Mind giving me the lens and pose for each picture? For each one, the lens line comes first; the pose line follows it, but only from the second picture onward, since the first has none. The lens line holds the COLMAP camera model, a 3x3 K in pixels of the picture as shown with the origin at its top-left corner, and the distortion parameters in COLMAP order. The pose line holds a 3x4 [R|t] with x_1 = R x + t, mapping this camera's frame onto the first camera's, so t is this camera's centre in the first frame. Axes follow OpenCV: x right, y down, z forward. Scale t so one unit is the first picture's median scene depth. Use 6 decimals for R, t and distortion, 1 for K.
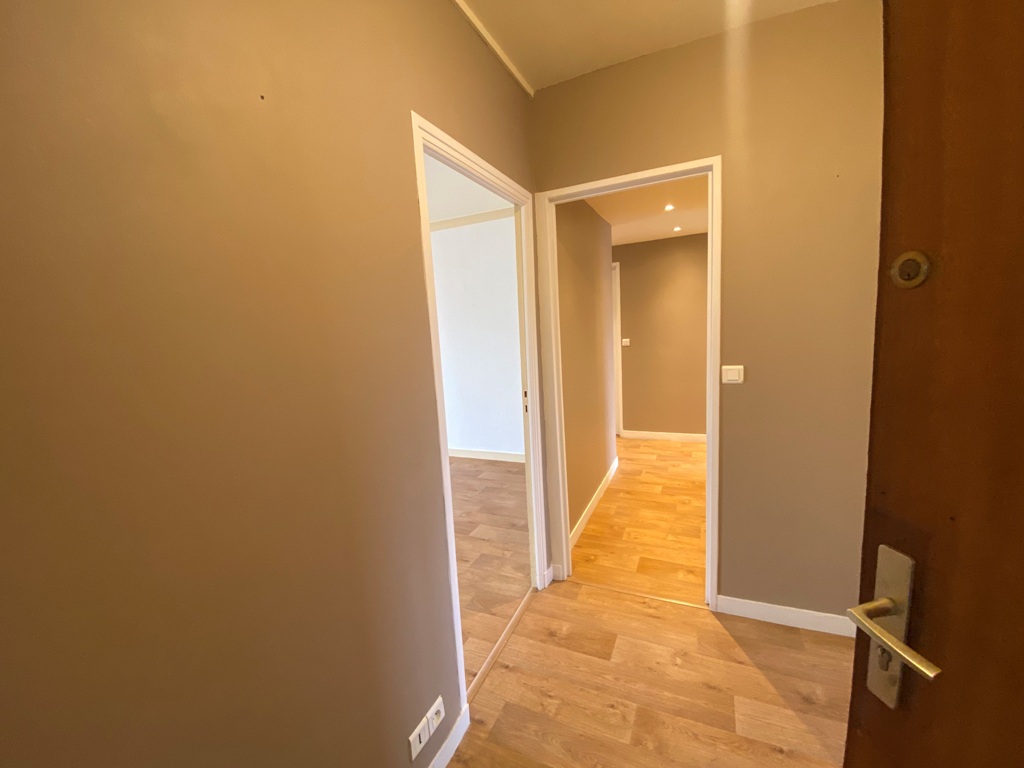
lens RADIAL K [[417.4, 0, 512.0], [0, 417.4, 384.0], [0, 0, 1]] dist [-0.002089, -0.000161]
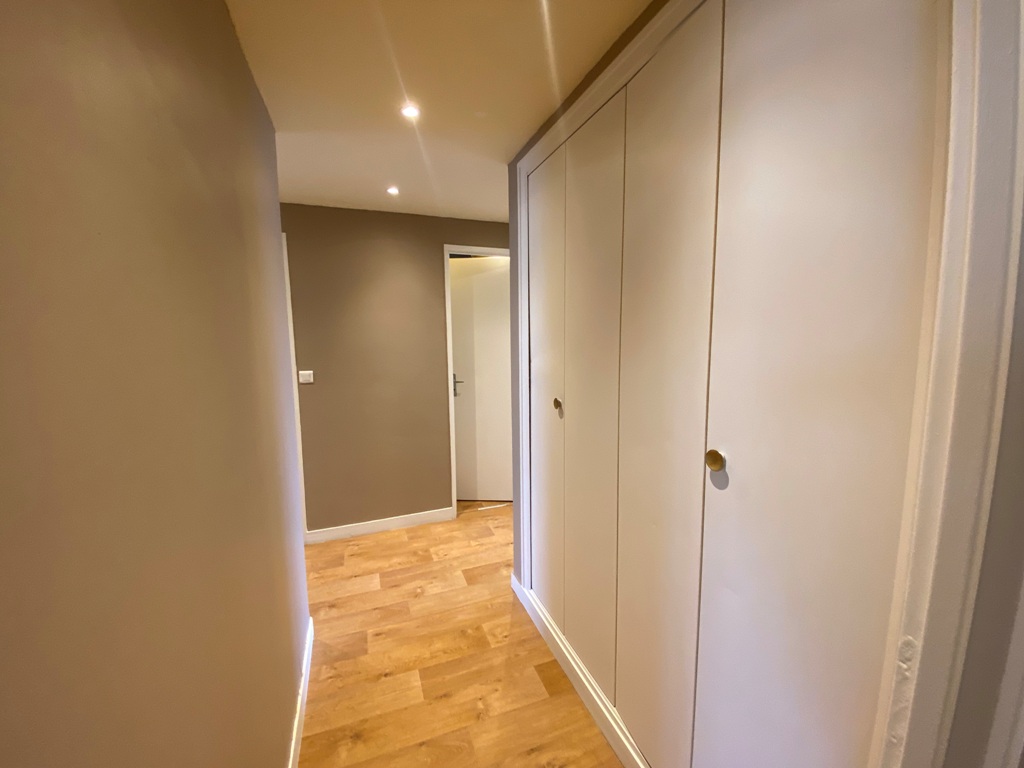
lens RADIAL K [[417.4, 0, 512.0], [0, 417.4, 384.0], [0, 0, 1]] dist [-0.002089, -0.000161]
pose [[0.706201, -0.029752, 0.707386, 0.080409], [0.062271, 0.997855, -0.020199, -0.068431], [-0.705268, 0.058314, 0.706539, 0.458170]]
